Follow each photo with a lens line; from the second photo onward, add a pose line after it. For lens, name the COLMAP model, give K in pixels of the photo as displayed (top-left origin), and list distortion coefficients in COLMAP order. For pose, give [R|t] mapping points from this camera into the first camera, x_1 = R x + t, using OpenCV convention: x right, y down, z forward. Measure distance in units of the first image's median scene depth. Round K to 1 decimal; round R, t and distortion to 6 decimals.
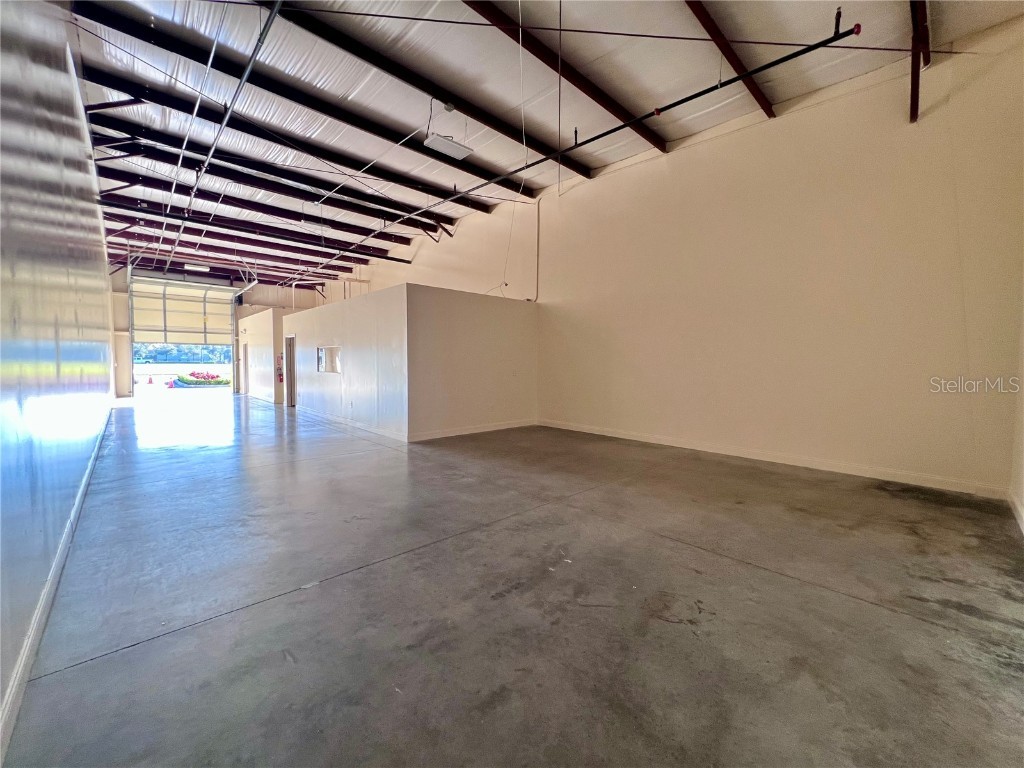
lens RADIAL K [[410.2, 0, 510.4], [0, 410.2, 382.7], [0, 0, 1]] dist [-0.002858, -0.000118]
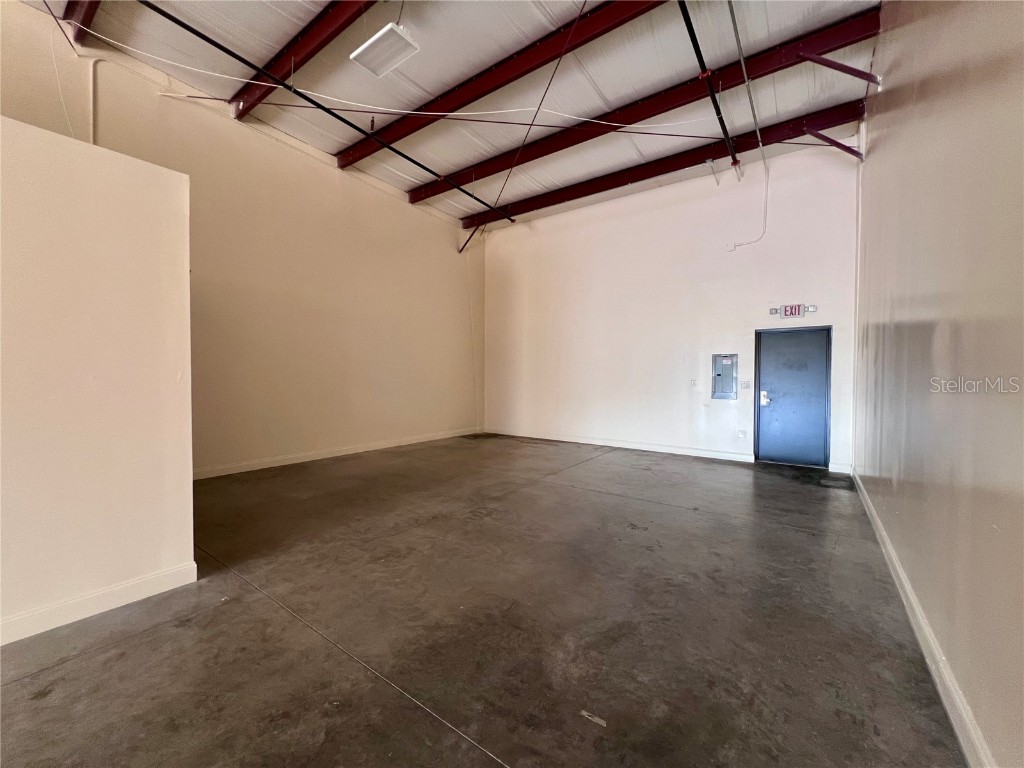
lens RADIAL K [[410.2, 0, 510.5], [0, 410.2, 383.5], [0, 0, 1]] dist [-0.002858, -0.000118]
pose [[-0.184983, -0.022062, 0.982494, -1.005128], [0.041018, 0.998703, 0.030149, -0.061308], [-0.981885, 0.045877, -0.183838, 1.117506]]
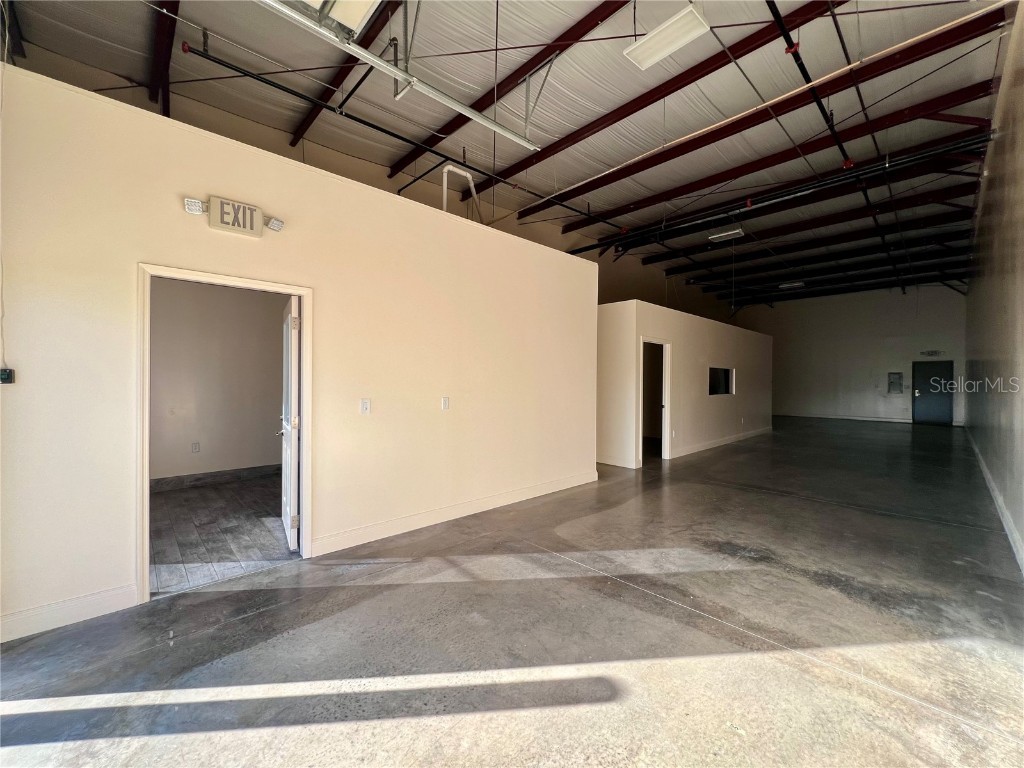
lens RADIAL K [[410.2, 0, 511.7], [0, 410.2, 377.8], [0, 0, 1]] dist [-0.002858, -0.000118]
pose [[-0.017999, -0.011375, 0.999773, -2.070895], [0.051126, 0.998617, 0.012282, -0.168166], [-0.998530, 0.051335, -0.017392, 2.296073]]
